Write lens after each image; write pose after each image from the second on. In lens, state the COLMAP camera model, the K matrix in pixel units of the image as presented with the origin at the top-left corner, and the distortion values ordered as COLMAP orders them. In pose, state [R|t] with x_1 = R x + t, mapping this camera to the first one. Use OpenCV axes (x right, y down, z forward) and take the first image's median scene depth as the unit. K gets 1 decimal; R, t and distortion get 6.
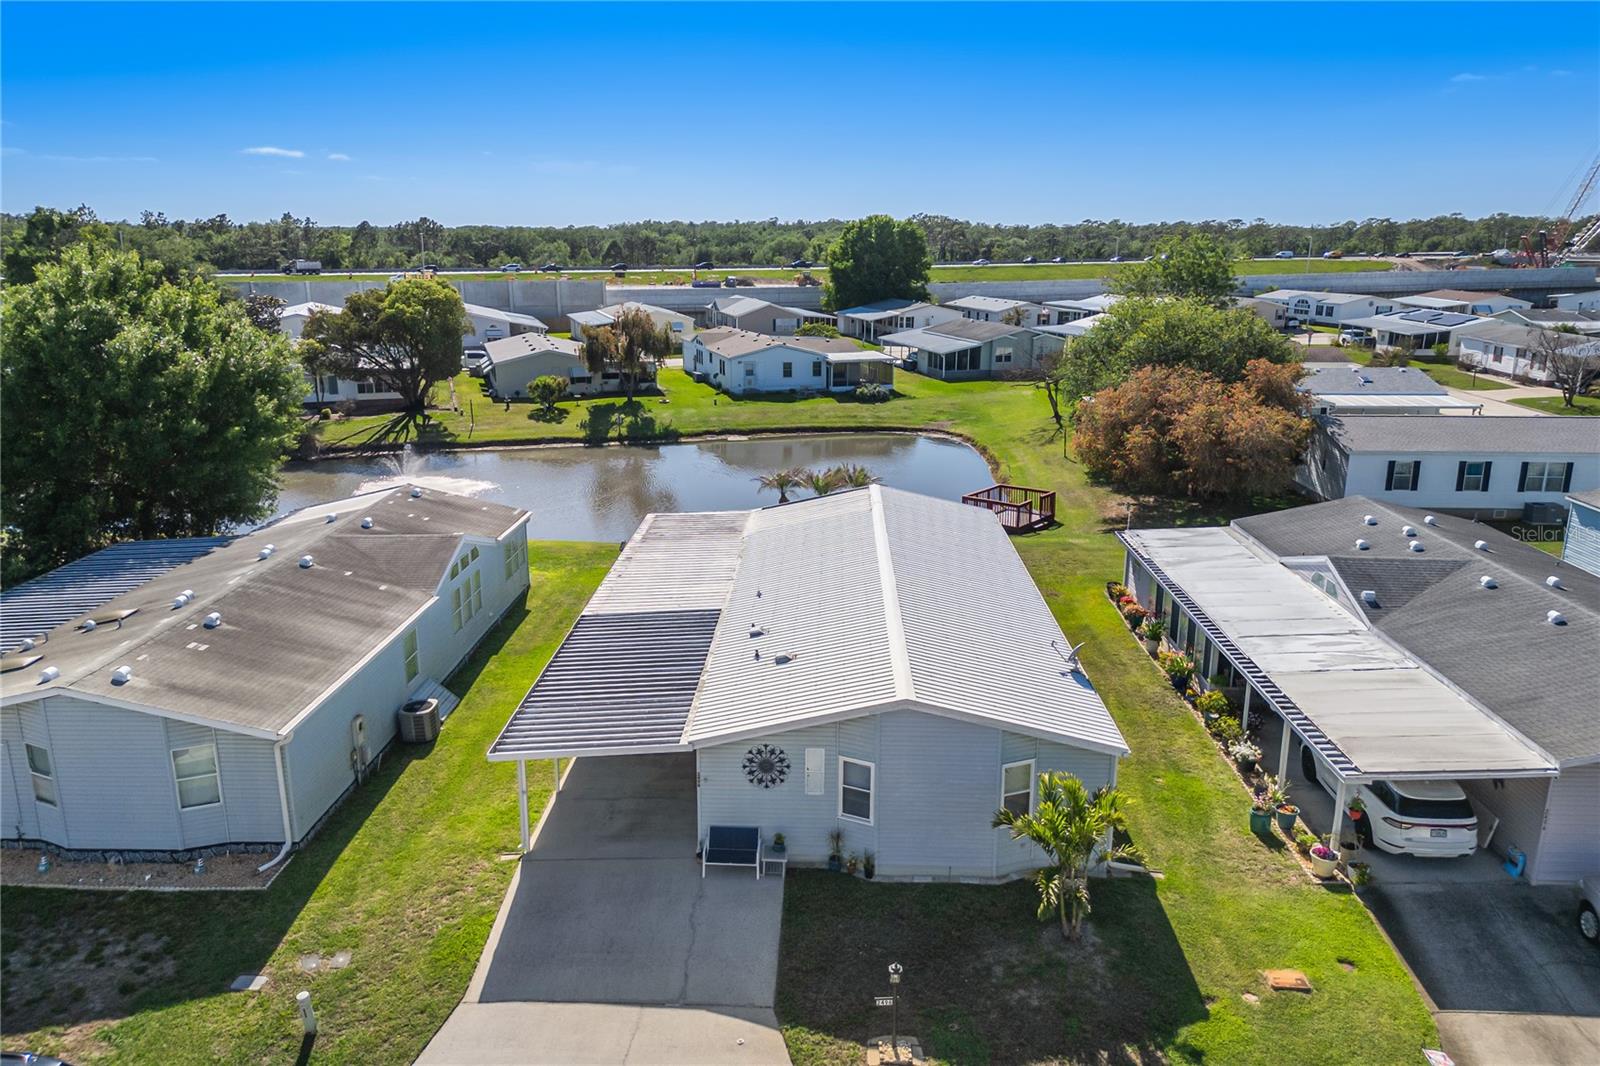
lens RADIAL K [[1143.4, 0, 800.0], [0, 1143.4, 533.0], [0, 0, 1]] dist [0.065575, -0.073459]
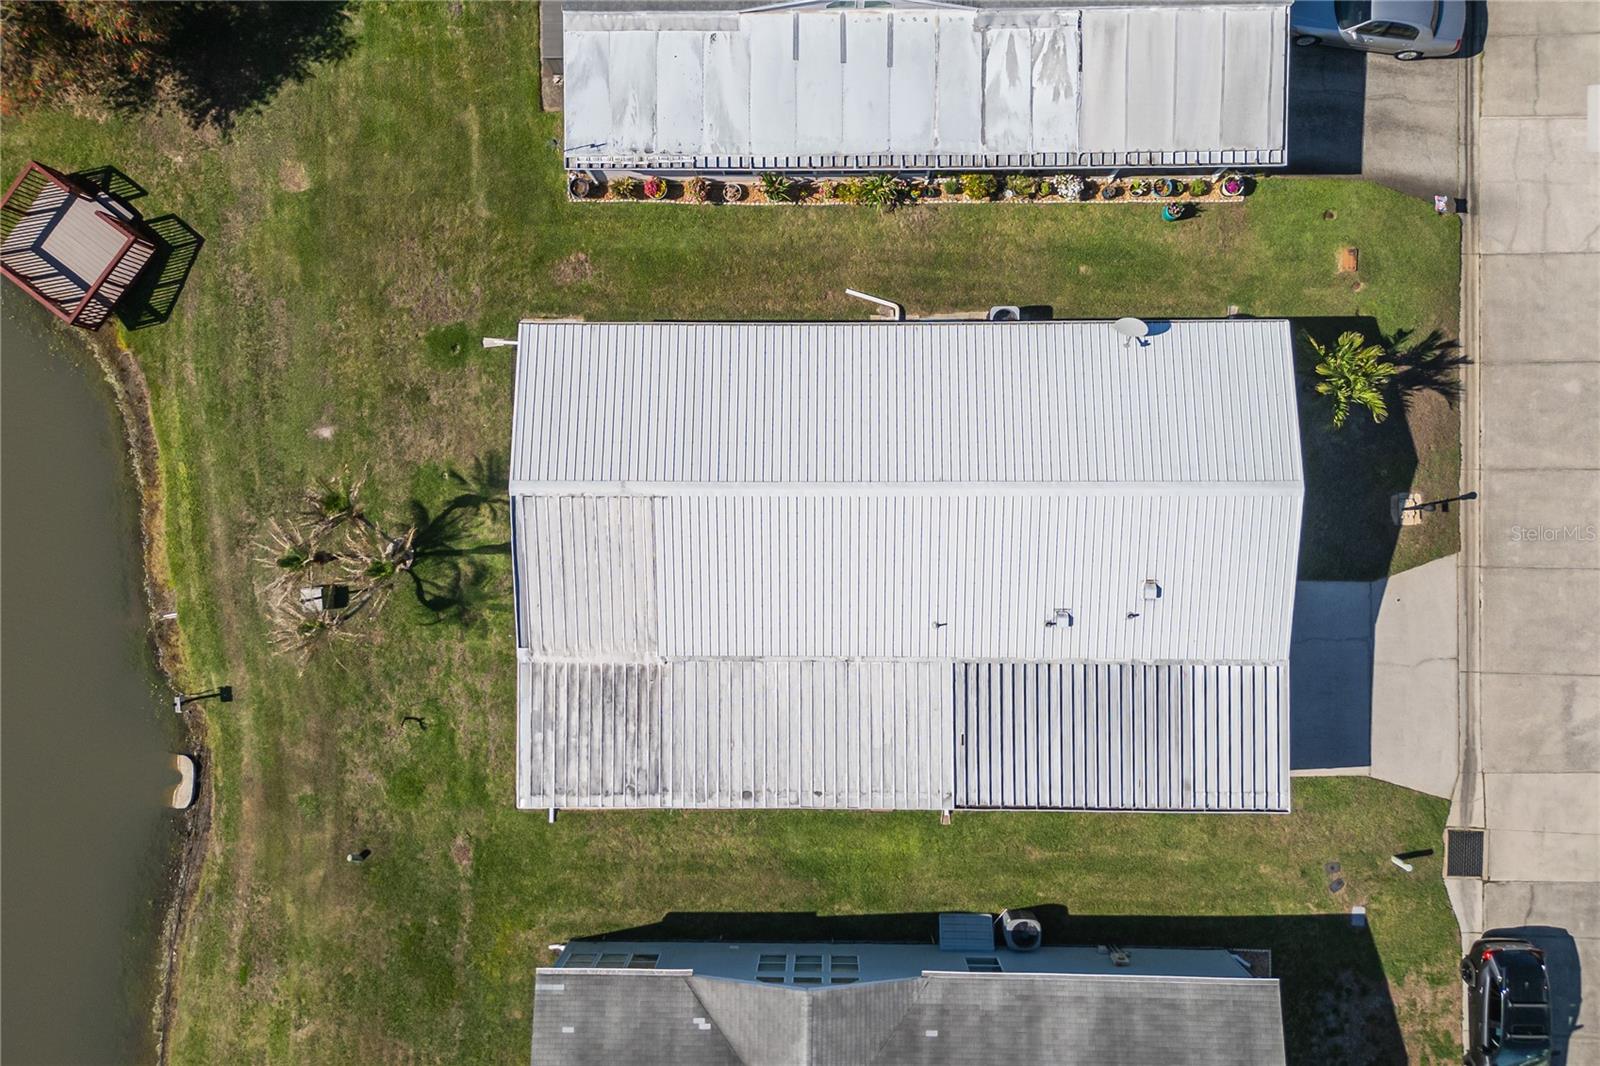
lens RADIAL K [[1143.4, 0, 800.0], [0, 1143.4, 533.0], [0, 0, 1]] dist [0.065575, -0.073459]
pose [[-0.026706, -0.999637, 0.003614, 0.054174], [0.272817, -0.003811, 0.962058, -1.204388], [-0.961695, 0.026679, 0.272819, 1.161582]]
